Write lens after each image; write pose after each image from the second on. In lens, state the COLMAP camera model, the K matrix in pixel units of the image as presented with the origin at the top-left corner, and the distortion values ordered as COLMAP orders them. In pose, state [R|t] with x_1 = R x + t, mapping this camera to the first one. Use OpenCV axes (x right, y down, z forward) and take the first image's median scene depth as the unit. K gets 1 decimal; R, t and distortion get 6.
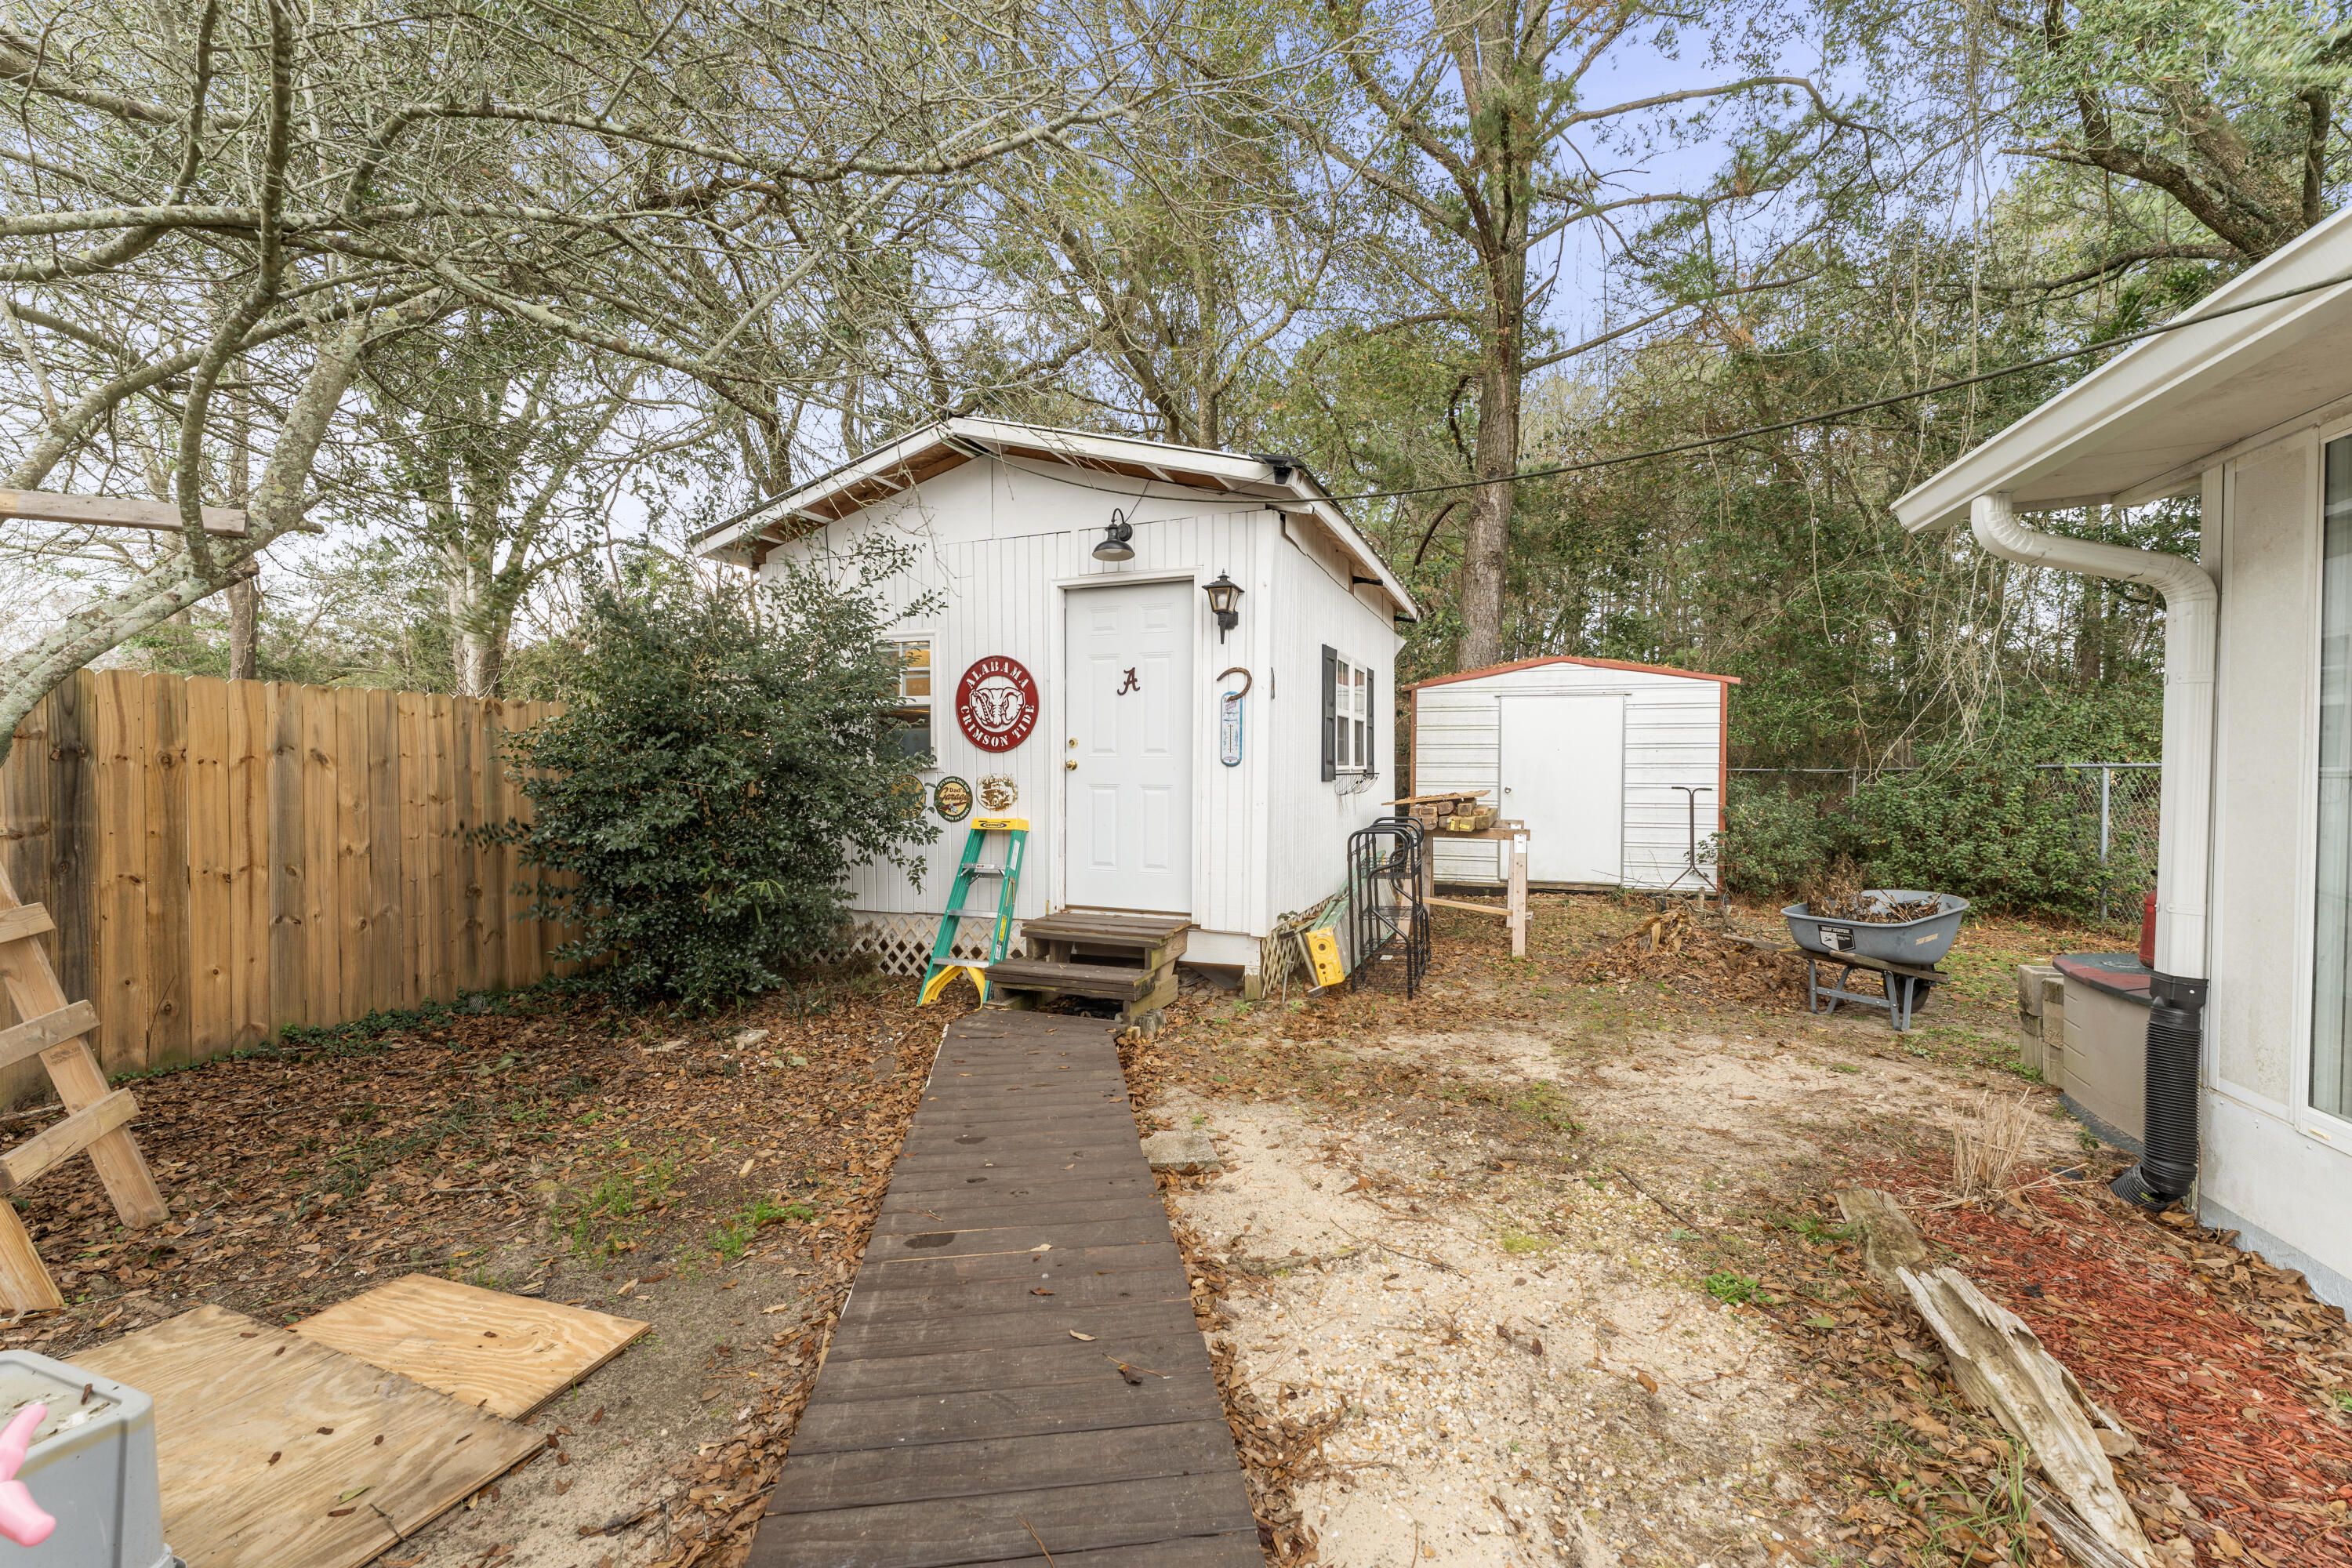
lens RADIAL K [[989.4, 0, 1176.0], [0, 989.4, 784.0], [0, 0, 1]] dist [0.010669, 0.000267]
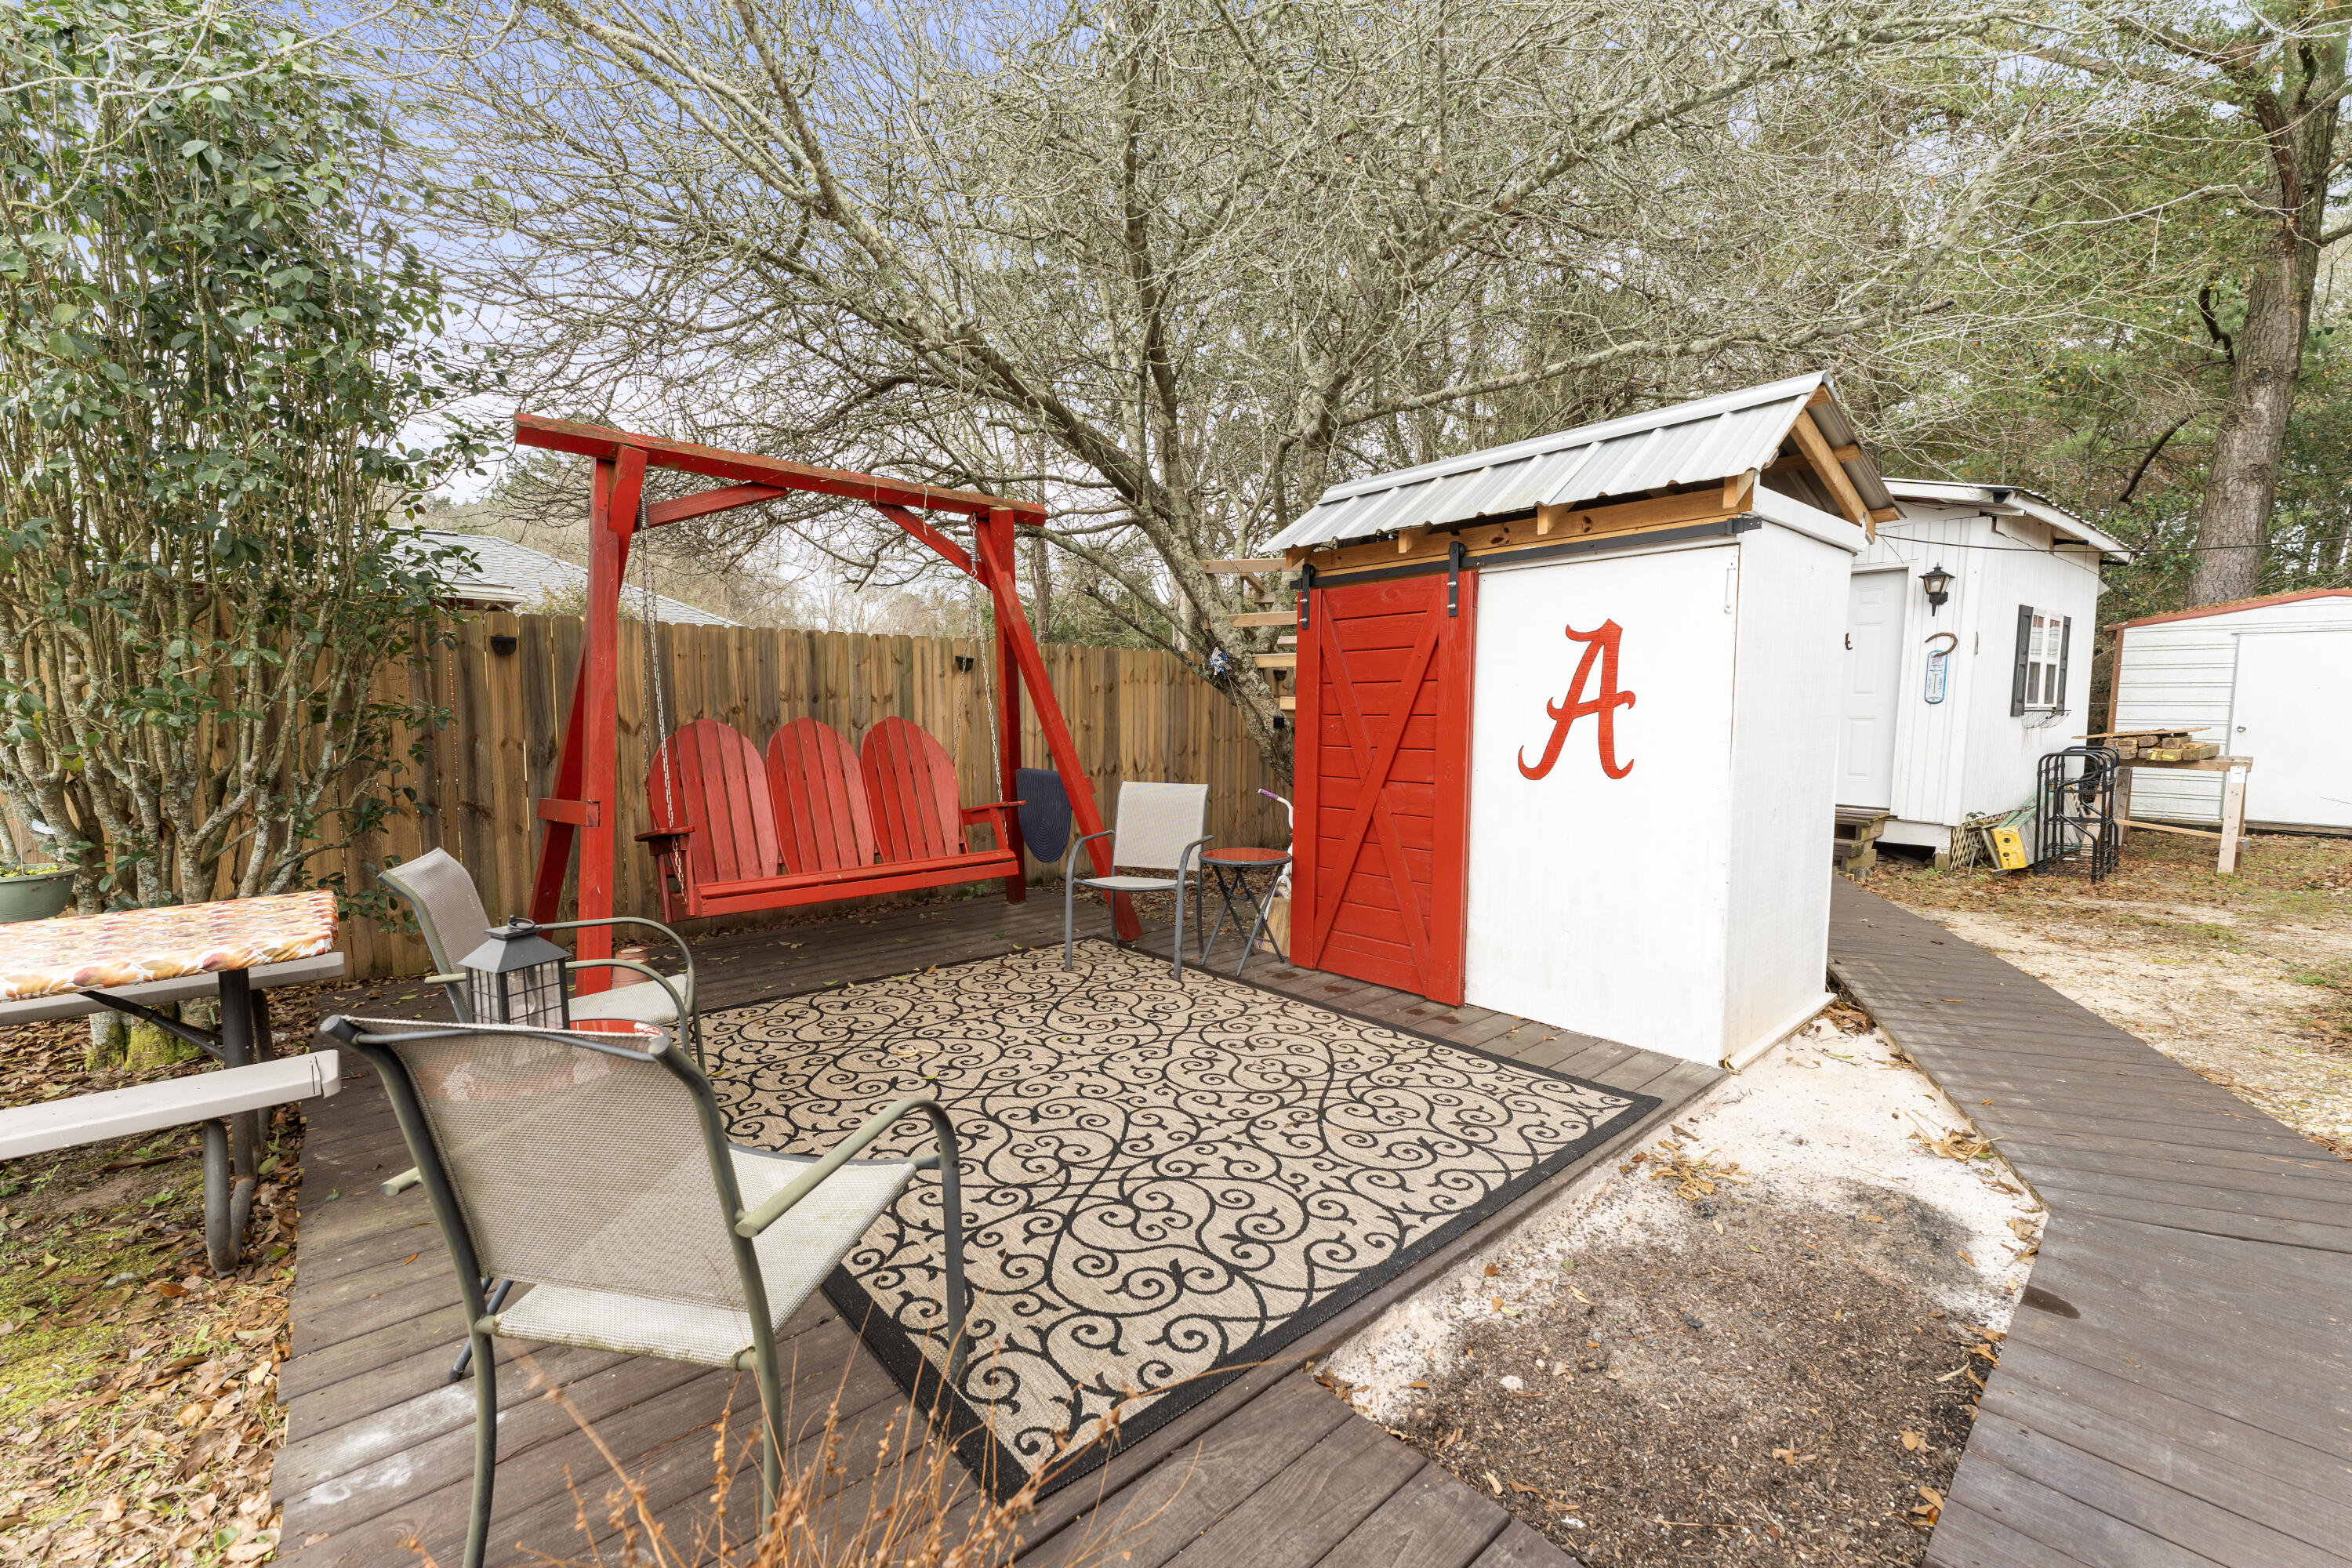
lens RADIAL K [[989.4, 0, 1176.0], [0, 989.4, 784.0], [0, 0, 1]] dist [0.010669, 0.000267]
pose [[0.867822, 0.043949, -0.494927, -0.132642], [-0.012744, 0.997722, 0.066251, 0.012194], [0.496711, -0.051187, 0.866405, -0.582754]]
